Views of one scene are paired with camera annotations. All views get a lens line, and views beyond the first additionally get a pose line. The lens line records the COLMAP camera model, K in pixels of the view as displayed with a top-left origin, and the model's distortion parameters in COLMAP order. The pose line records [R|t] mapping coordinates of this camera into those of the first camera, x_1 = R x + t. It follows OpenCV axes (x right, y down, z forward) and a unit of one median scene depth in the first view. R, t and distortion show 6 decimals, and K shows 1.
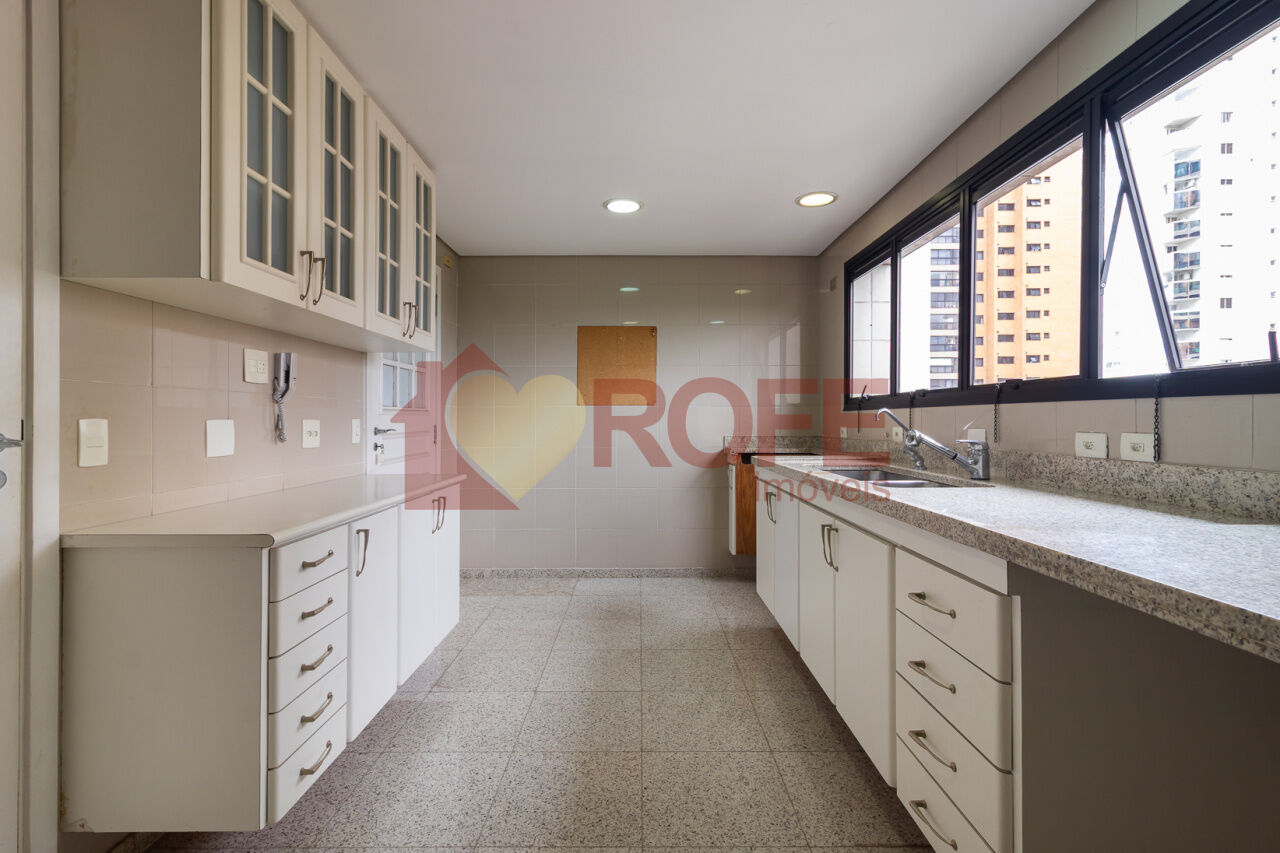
lens RADIAL K [[593.2, 0, 647.3], [0, 593.2, 426.6], [0, 0, 1]] dist [0.002276, 0.000347]
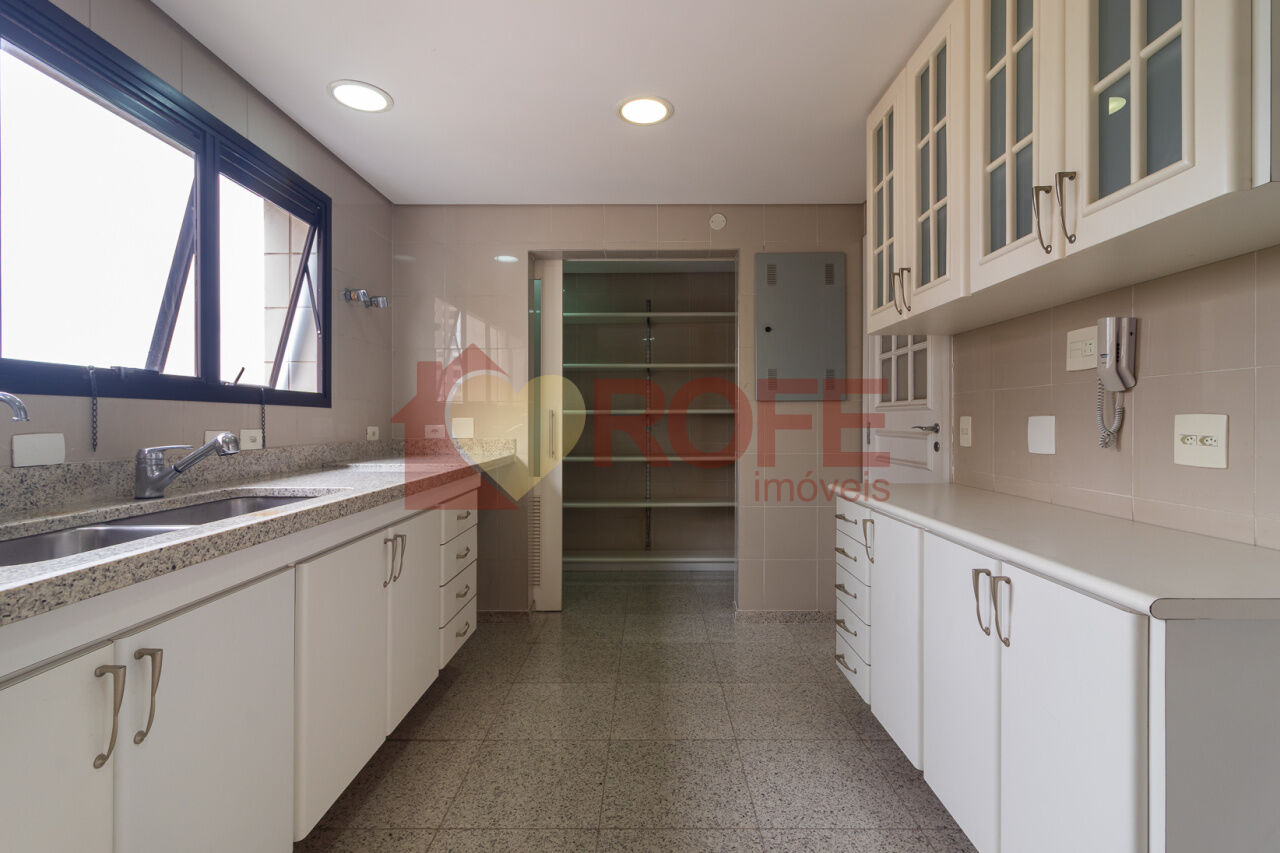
lens RADIAL K [[593.2, 0, 638.1], [0, 593.2, 421.6], [0, 0, 1]] dist [0.002276, 0.000347]
pose [[-0.999493, 0.005570, 0.031345, -0.101495], [0.006113, 0.999833, 0.017234, -0.021537], [-0.031244, 0.017417, -0.999360, 2.001641]]
